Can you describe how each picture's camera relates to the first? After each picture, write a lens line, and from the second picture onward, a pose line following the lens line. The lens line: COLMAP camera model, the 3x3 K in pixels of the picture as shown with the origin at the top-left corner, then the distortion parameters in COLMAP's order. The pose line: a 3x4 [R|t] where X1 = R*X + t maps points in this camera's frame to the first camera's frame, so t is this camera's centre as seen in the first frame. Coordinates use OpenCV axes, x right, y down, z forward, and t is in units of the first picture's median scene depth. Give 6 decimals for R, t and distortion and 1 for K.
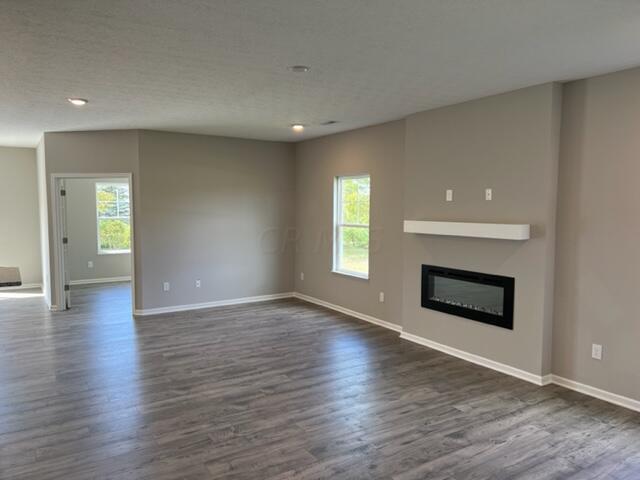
lens RADIAL K [[477.3, 0, 320.2], [0, 477.3, 238.1], [0, 0, 1]] dist [0.008318, -0.001171]
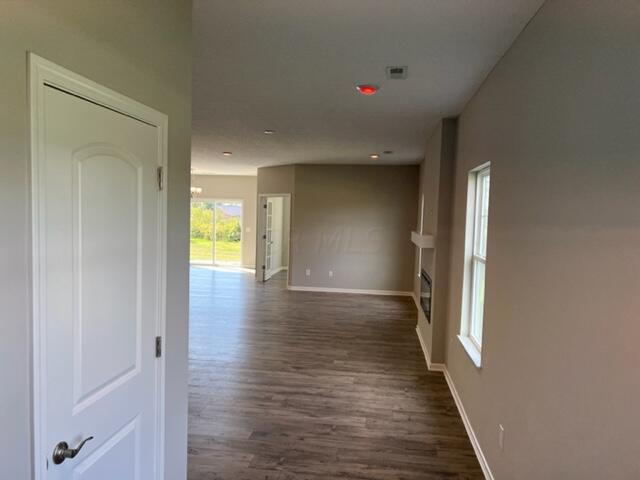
lens RADIAL K [[477.3, 0, 318.4], [0, 477.3, 242.2], [0, 0, 1]] dist [0.008318, -0.001171]
pose [[0.762030, 0.054328, -0.645258, 1.148578], [-0.063104, 0.997962, 0.009500, -0.007531], [0.644459, 0.033479, 0.763905, -0.124761]]
